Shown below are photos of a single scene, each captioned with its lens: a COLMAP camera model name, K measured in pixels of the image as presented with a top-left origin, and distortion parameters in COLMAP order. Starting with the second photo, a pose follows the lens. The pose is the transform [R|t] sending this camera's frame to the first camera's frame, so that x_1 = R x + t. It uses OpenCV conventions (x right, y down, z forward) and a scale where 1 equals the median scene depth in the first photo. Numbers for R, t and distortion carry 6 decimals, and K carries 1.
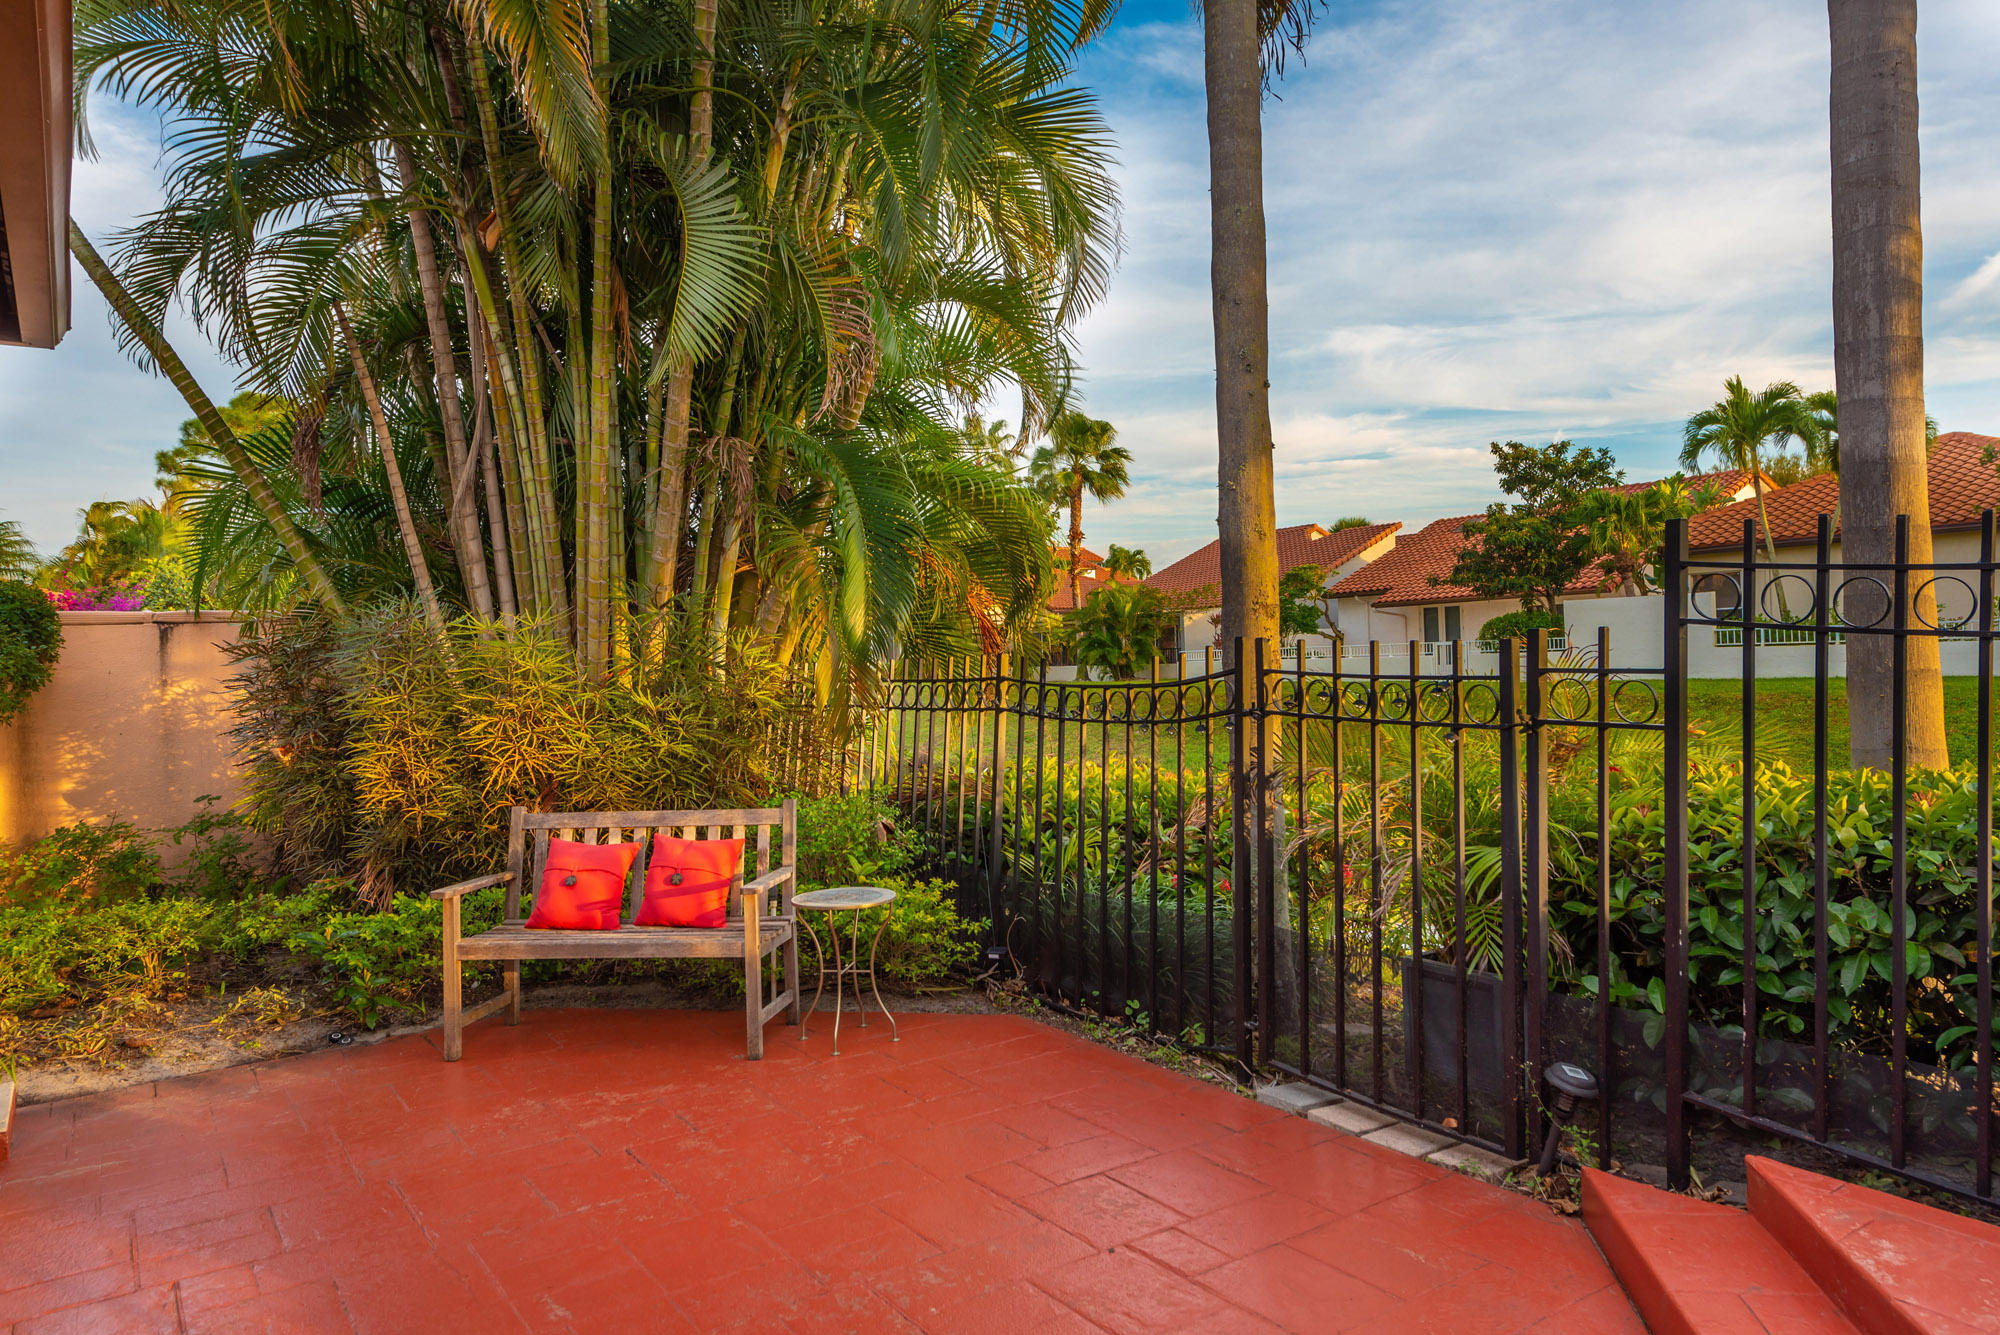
lens RADIAL K [[1319.9, 0, 1002.6], [0, 1319.9, 672.4], [0, 0, 1]] dist [-0.000590, 0.000040]
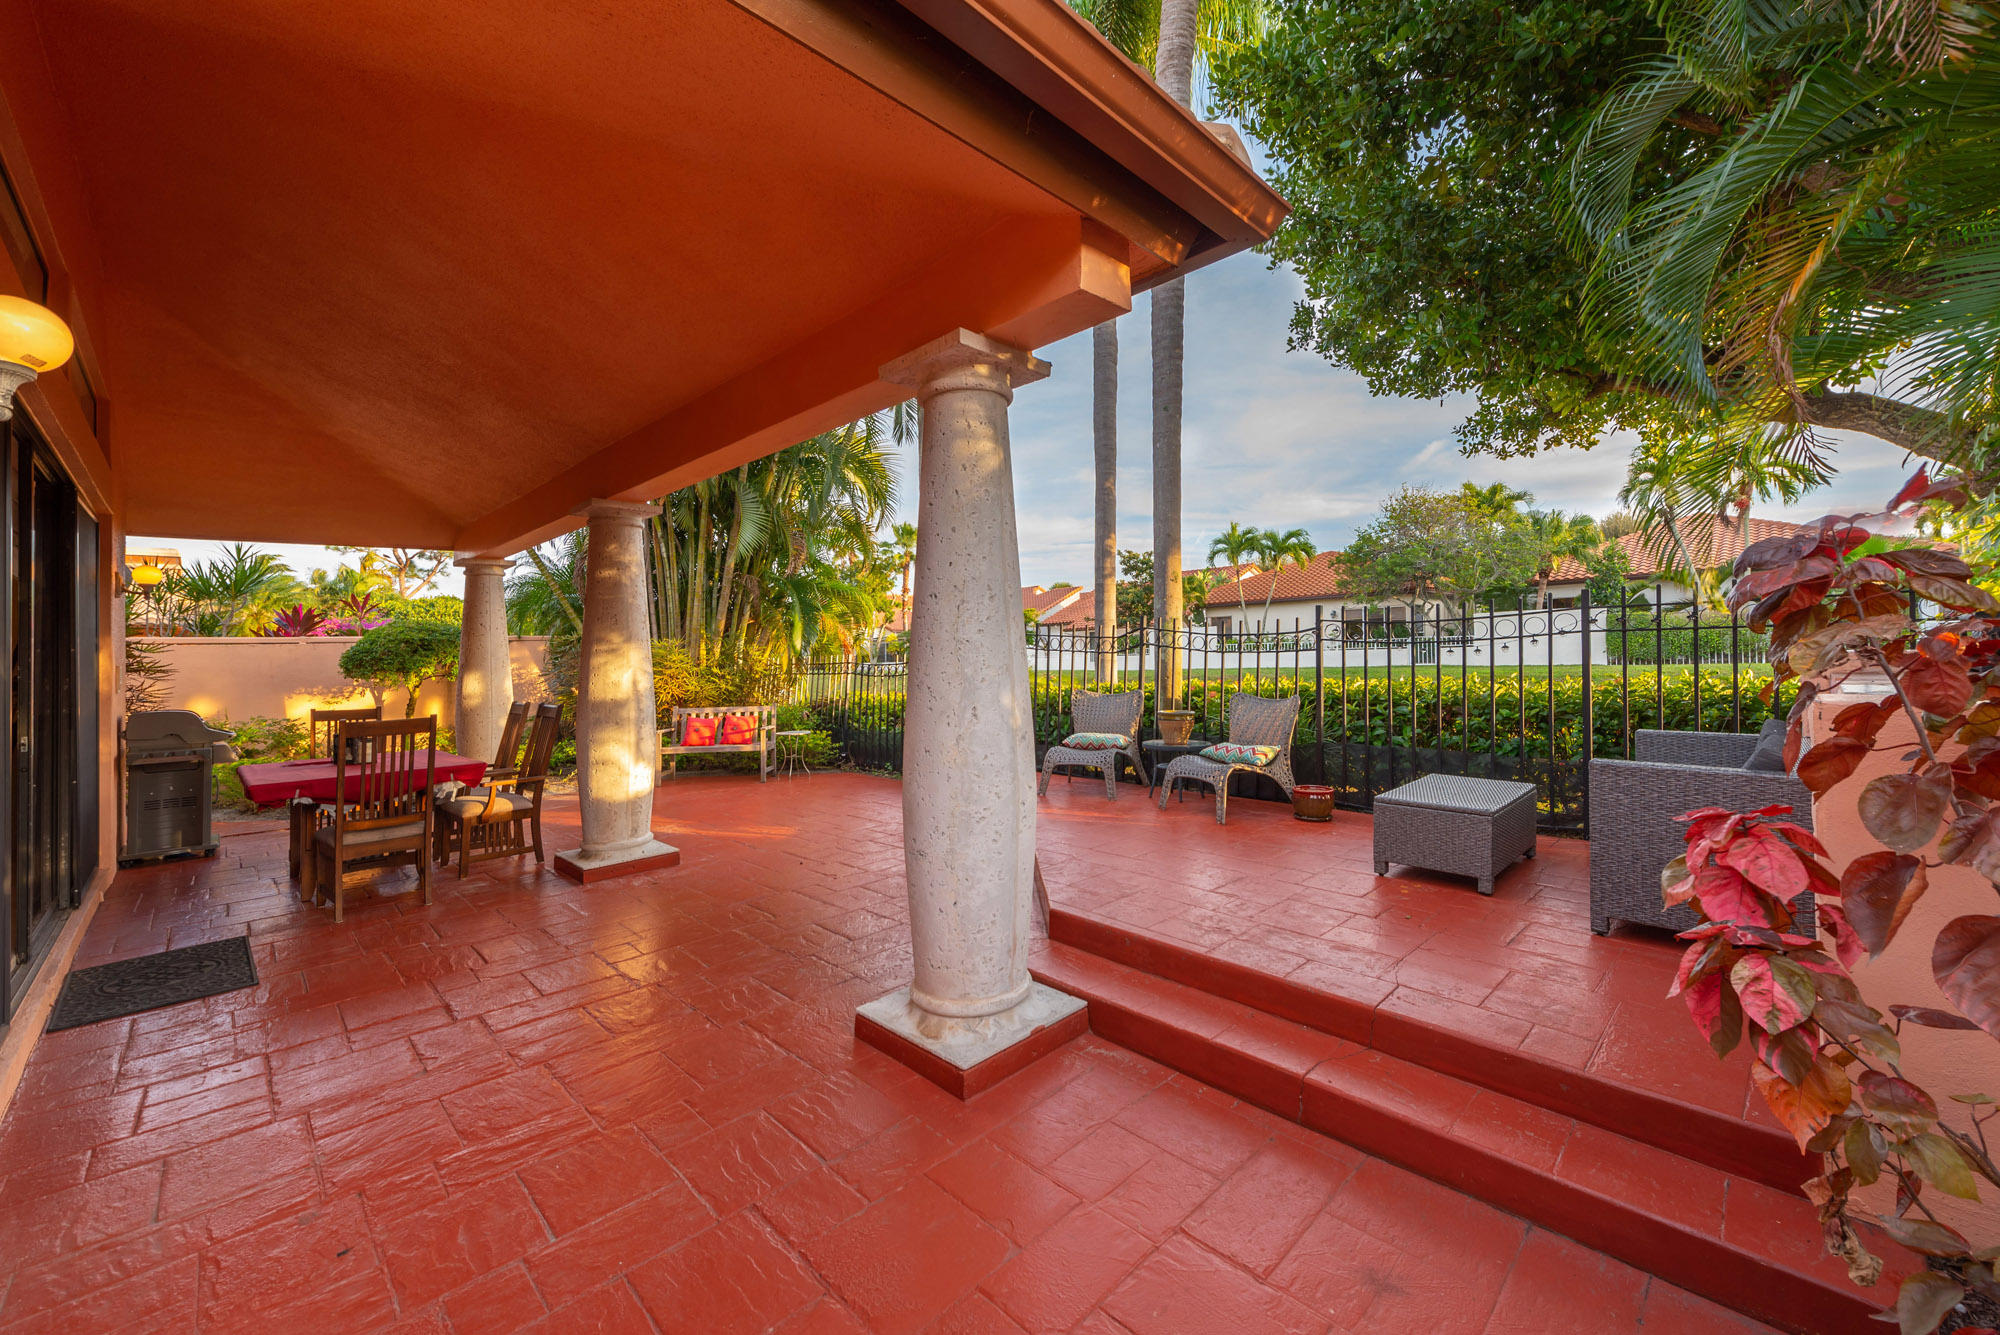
lens RADIAL K [[786.6, 0, 1051.8], [0, 786.6, 621.0], [0, 0, 1]] dist [0.002731, 0.000202]
pose [[0.973394, 0.015699, 0.228601, 0.037370], [-0.002523, 0.998324, -0.057818, 0.011518], [-0.229125, 0.055703, 0.971802, -0.805290]]
